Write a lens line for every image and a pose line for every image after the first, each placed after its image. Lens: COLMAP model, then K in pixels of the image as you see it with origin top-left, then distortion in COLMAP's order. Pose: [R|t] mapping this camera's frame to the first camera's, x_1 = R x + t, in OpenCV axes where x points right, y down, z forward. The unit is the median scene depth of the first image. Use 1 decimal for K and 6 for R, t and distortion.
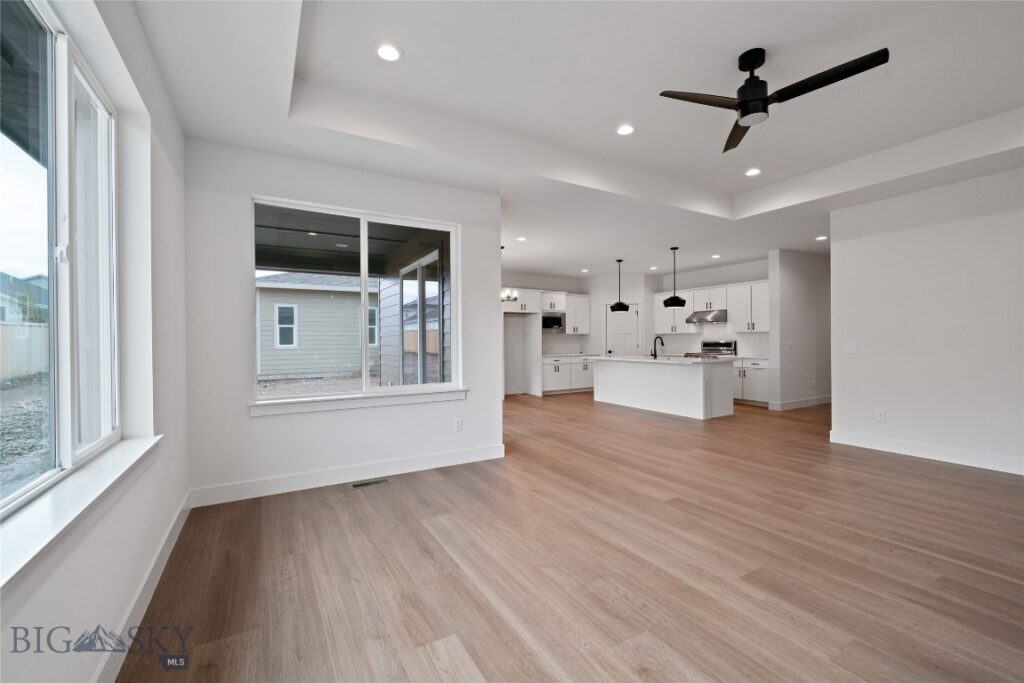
lens RADIAL K [[461.7, 0, 498.6], [0, 461.7, 339.9], [0, 0, 1]] dist [0.013240, -0.000439]
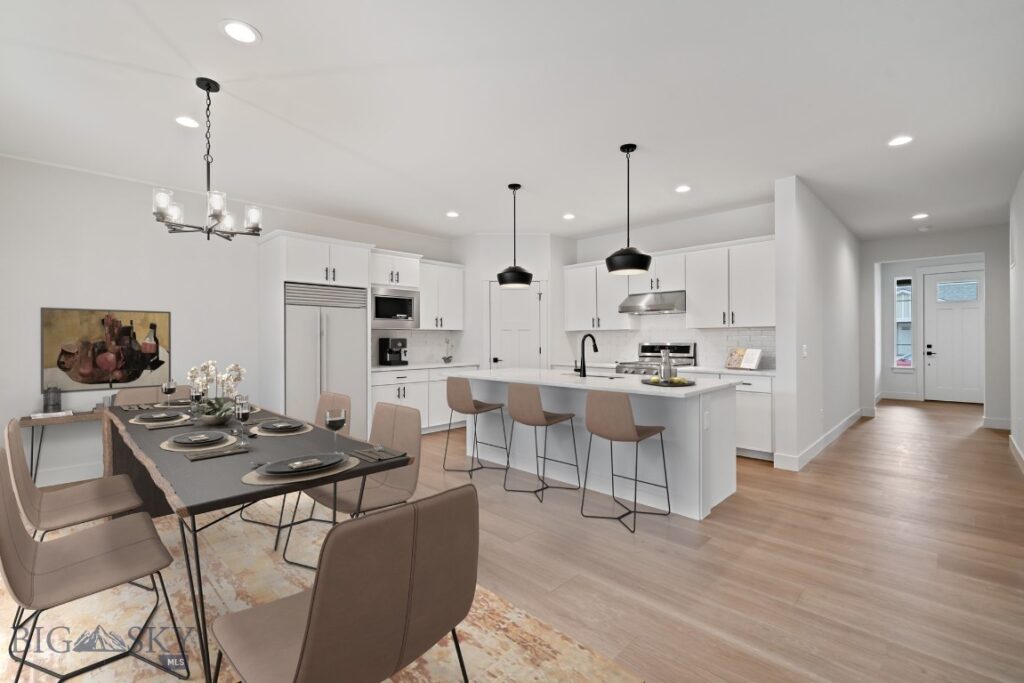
lens RADIAL K [[461.7, 0, 511.5], [0, 461.7, 341.2], [0, 0, 1]] dist [0.013240, -0.000439]
pose [[0.964109, 0.003683, 0.265483, 0.111867], [-0.004664, 0.999984, 0.003065, -0.000346], [-0.265468, -0.004193, 0.964111, 0.461509]]
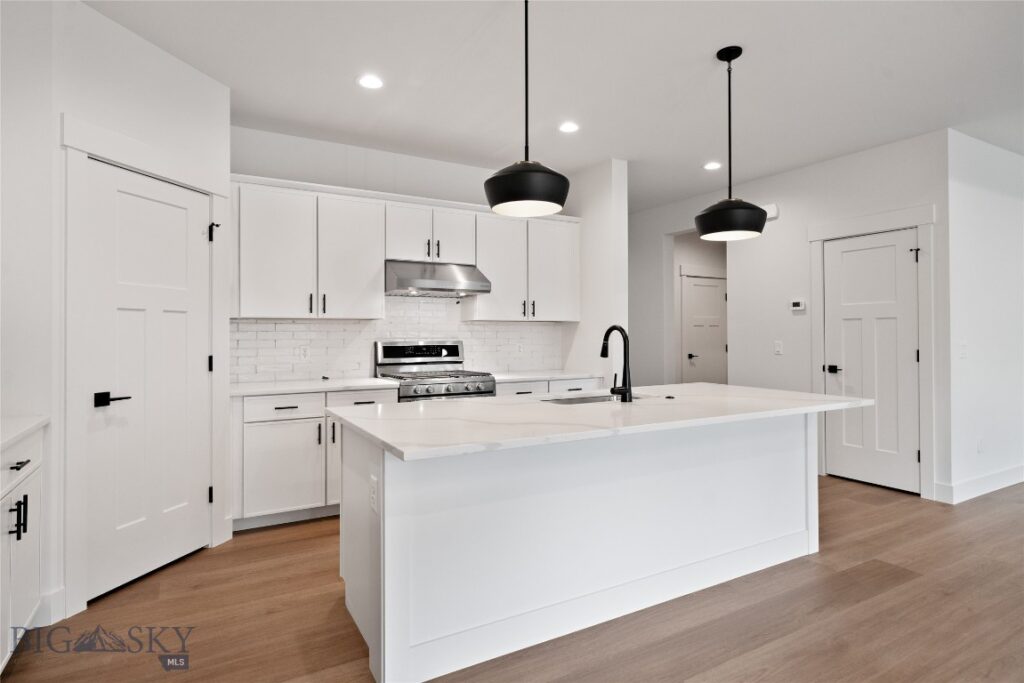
lens RADIAL K [[547.7, 0, 506.1], [0, 547.7, 337.5], [0, 0, 1]] dist [-0.000425, -0.000929]
pose [[0.002760, 0.004347, 0.999987, 0.005385], [0.003266, 0.999985, -0.004356, 0.001437], [-0.999991, 0.003278, 0.002745, 0.920792]]
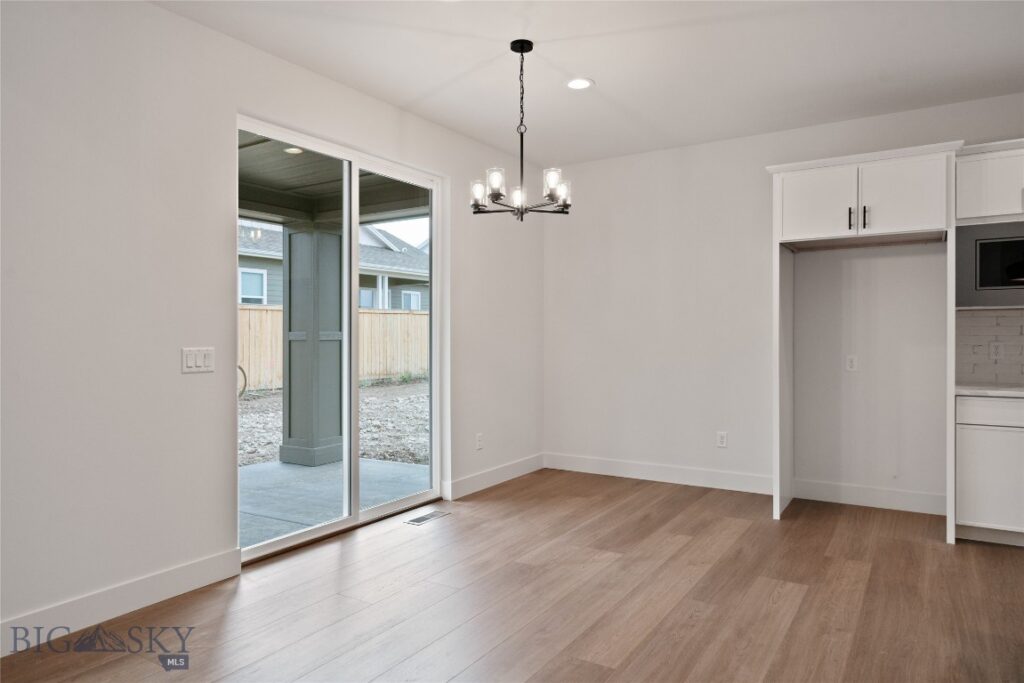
lens RADIAL K [[663.4, 0, 487.8], [0, 663.4, 336.4], [0, 0, 1]] dist [0.004561, 0.001703]
pose [[0.451906, 0.009039, -0.892020, 0.320685], [0.002931, 0.999928, 0.011617, -0.001852], [0.892061, -0.007865, 0.451847, 0.604382]]
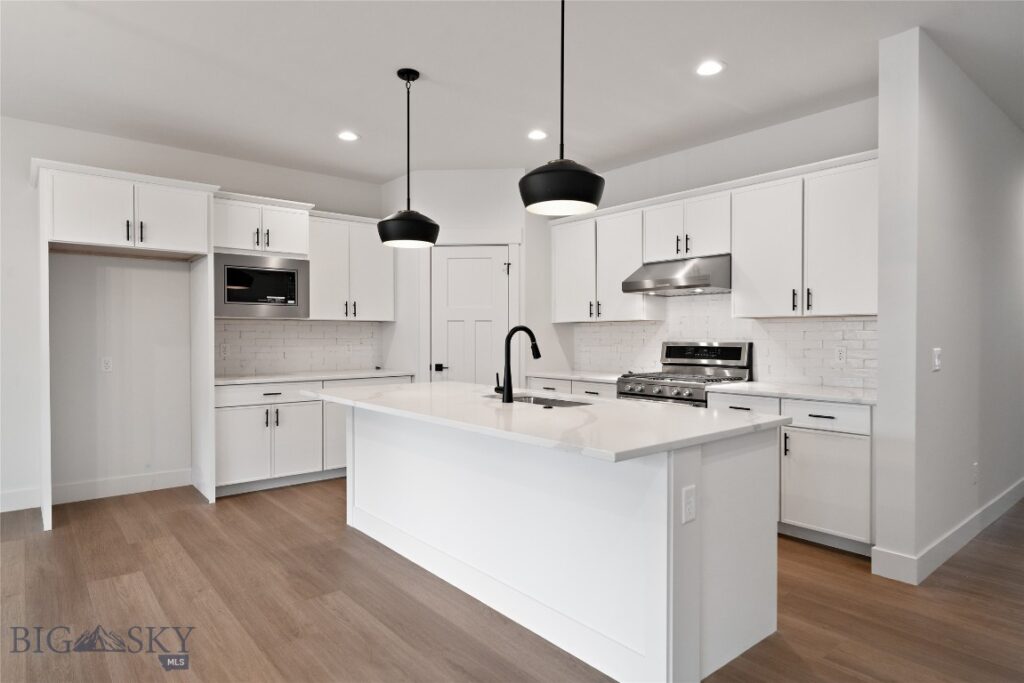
lens RADIAL K [[598.8, 0, 507.1], [0, 598.8, 344.7], [0, 0, 1]] dist [0.009466, 0.004697]
pose [[0.987101, 0.006445, 0.159967, 0.240333], [-0.008684, 0.999874, 0.013301, -0.000343], [-0.159861, -0.014518, 0.987033, 0.549503]]
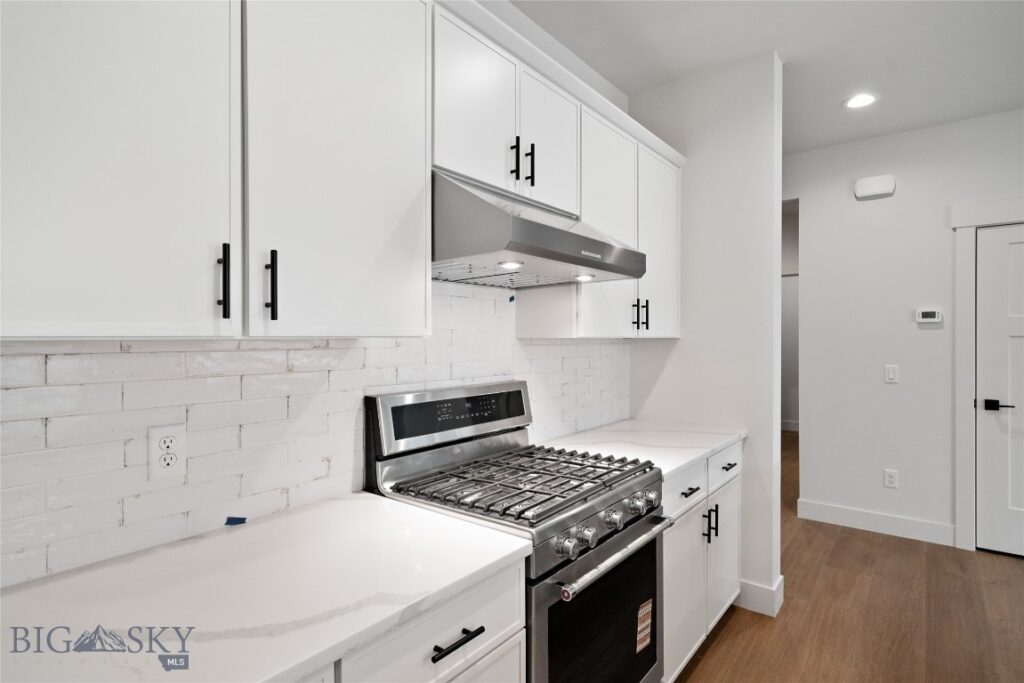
lens RADIAL K [[523.4, 0, 492.5], [0, 523.4, 343.0], [0, 0, 1]] dist [-0.000971, 0.000561]
pose [[-0.356405, 0.001563, 0.934330, 0.289664], [0.006143, 0.999981, 0.000671, -0.013607], [-0.934311, 0.005979, -0.356408, 1.050374]]
